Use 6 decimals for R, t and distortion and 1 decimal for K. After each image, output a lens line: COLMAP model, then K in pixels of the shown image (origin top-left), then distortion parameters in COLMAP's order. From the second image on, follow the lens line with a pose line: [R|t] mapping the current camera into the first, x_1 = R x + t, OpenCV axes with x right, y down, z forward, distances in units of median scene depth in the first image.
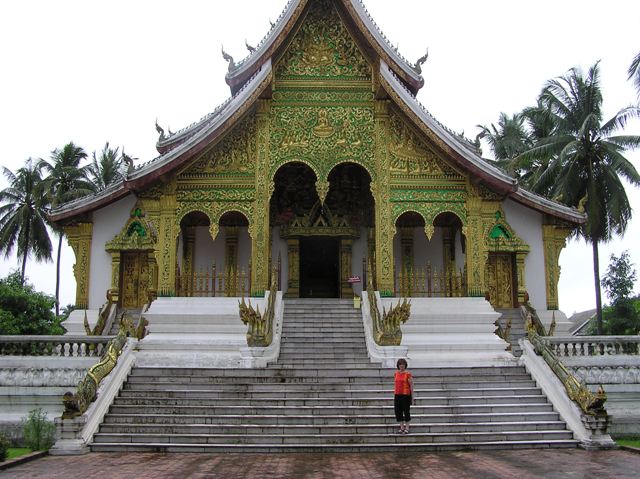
lens RADIAL K [[731.8, 0, 320.0], [0, 731.8, 239.5], [0, 0, 1]] dist [-0.130168, 0.032939]
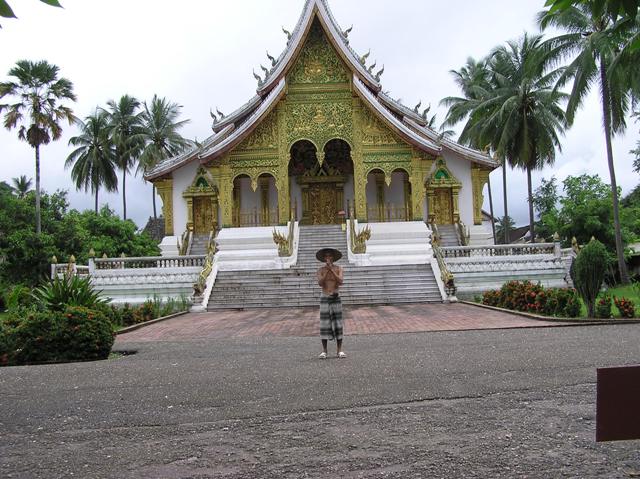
lens RADIAL K [[731.8, 0, 320.0], [0, 731.8, 239.5], [0, 0, 1]] dist [-0.130168, 0.032939]
pose [[0.998726, -0.034969, -0.036370, 0.054326], [0.039604, 0.989961, 0.135681, -0.107149], [0.031261, -0.136949, 0.990085, -0.608923]]
